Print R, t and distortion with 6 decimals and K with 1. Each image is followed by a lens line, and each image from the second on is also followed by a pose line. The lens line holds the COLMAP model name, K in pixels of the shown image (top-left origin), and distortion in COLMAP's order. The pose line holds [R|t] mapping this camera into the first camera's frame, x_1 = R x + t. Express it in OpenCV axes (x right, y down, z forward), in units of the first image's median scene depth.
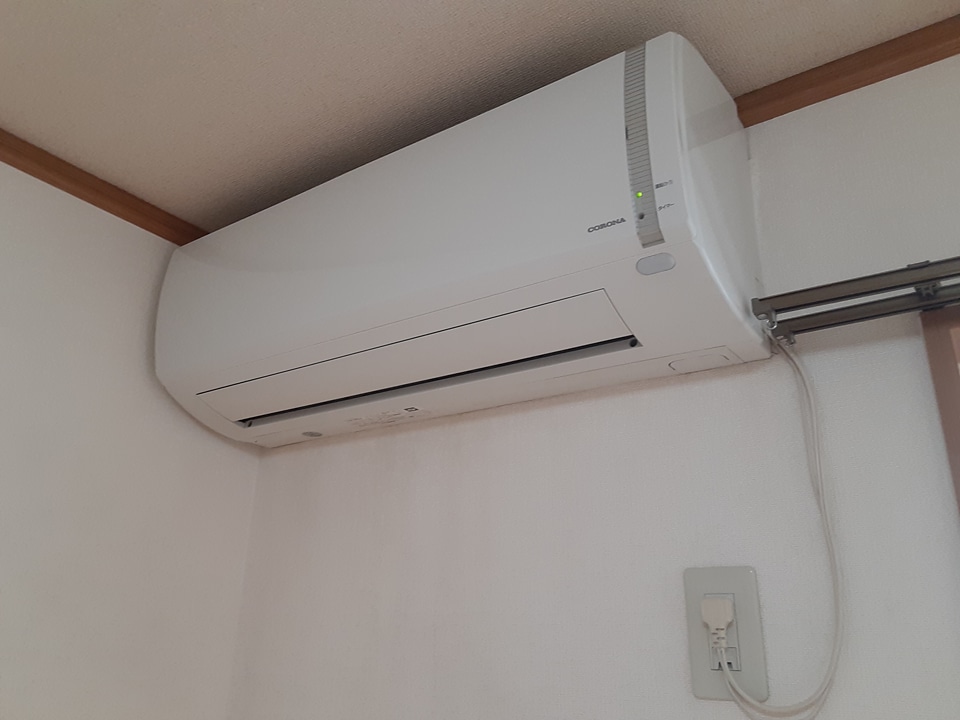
lens RADIAL K [[771.6, 0, 480.0], [0, 771.6, 360.0], [0, 0, 1]] dist [0.100128, -0.146086]
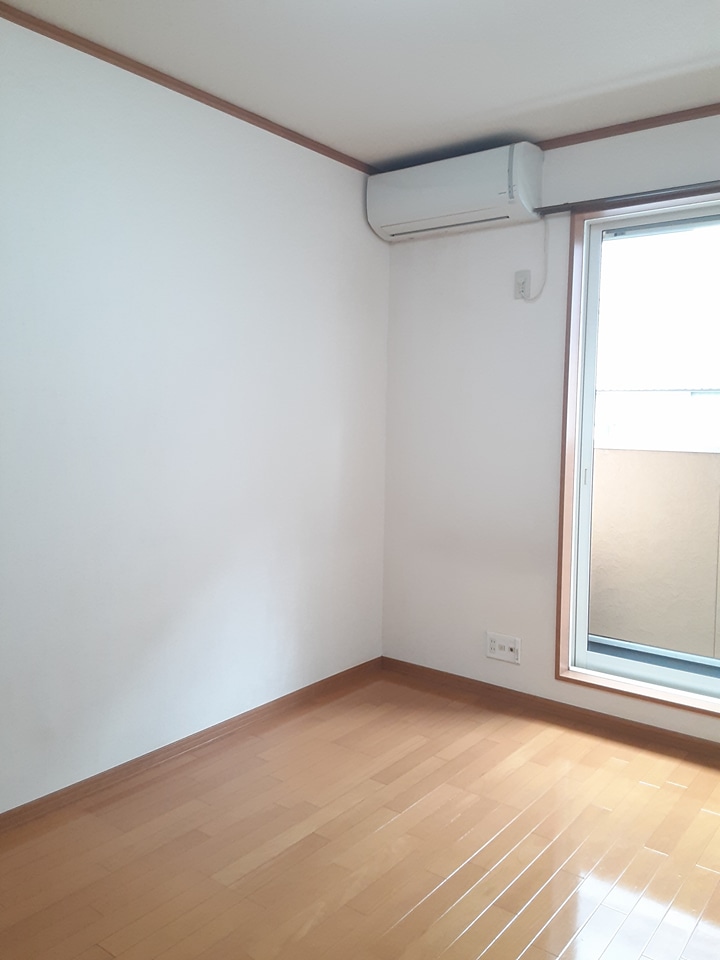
lens RADIAL K [[771.6, 0, 360.0], [0, 771.6, 480.0], [0, 0, 1]] dist [0.100128, -0.146086]
pose [[0.999165, 0.003057, -0.040741, -0.438712], [0.014217, 0.908856, 0.416867, -0.514821], [0.038302, -0.417098, 0.908054, -3.565733]]
